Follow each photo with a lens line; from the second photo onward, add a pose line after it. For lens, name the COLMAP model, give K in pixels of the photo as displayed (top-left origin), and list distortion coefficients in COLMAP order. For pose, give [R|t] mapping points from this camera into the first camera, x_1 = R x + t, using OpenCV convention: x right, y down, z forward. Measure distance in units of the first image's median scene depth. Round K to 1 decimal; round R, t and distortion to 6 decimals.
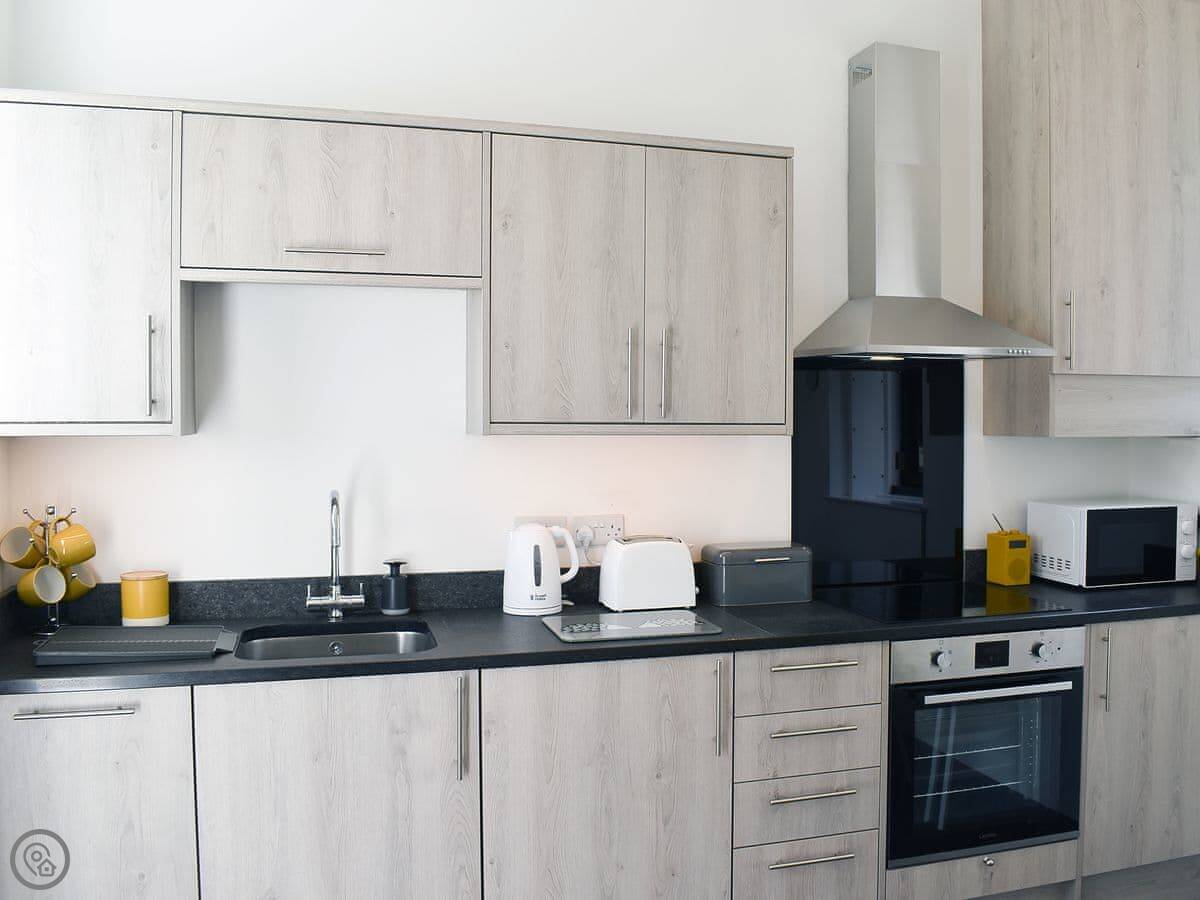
lens RADIAL K [[1101.7, 0, 701.8], [0, 1101.7, 450.0], [0, 0, 1]] dist [-0.089698, -0.012482]
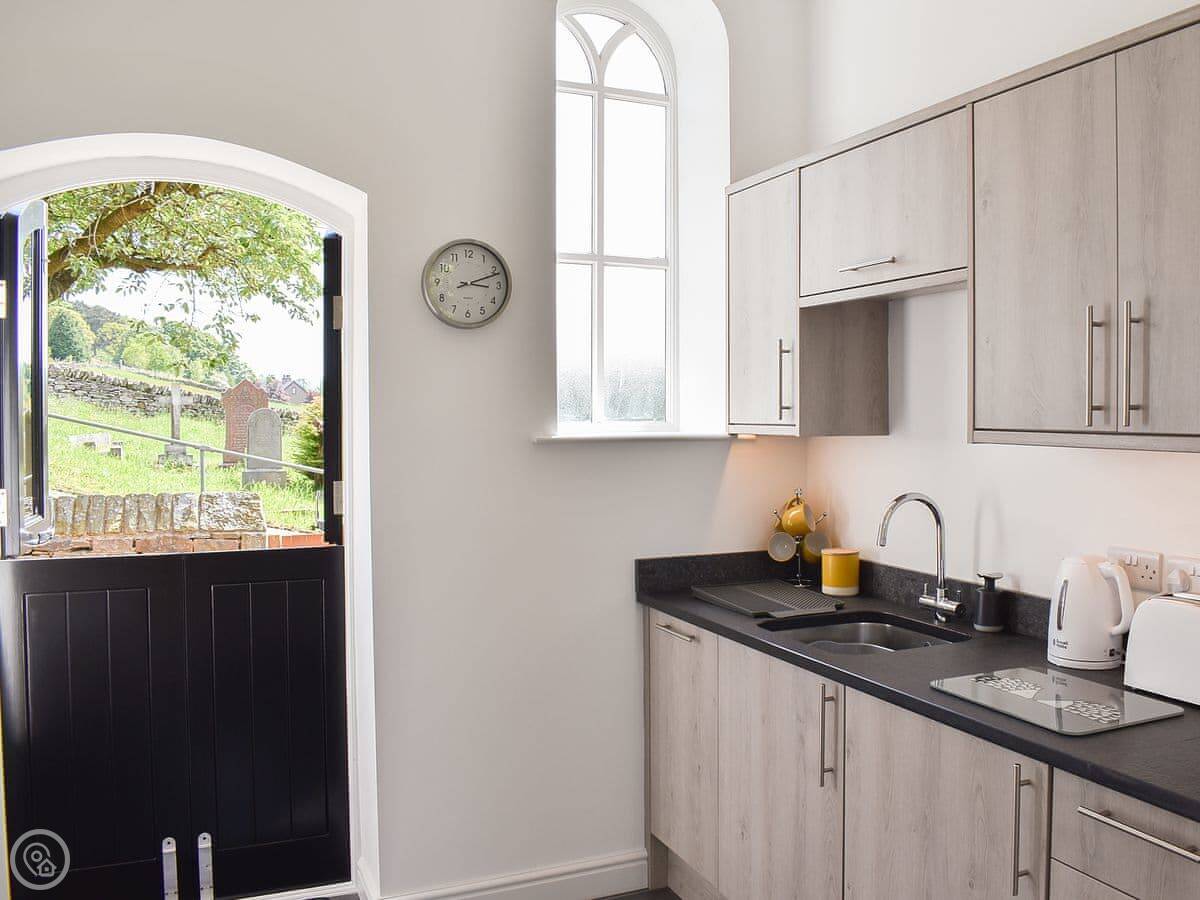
lens RADIAL K [[1052.5, 0, 600.0], [0, 1052.5, 450.0], [0, 0, 1]] dist [-0.086969, 0.002304]
pose [[0.077546, 0.033157, -0.996437, 0.658352], [-0.026864, 0.999153, 0.031157, -0.028048], [0.996627, 0.024352, 0.078371, 0.668585]]
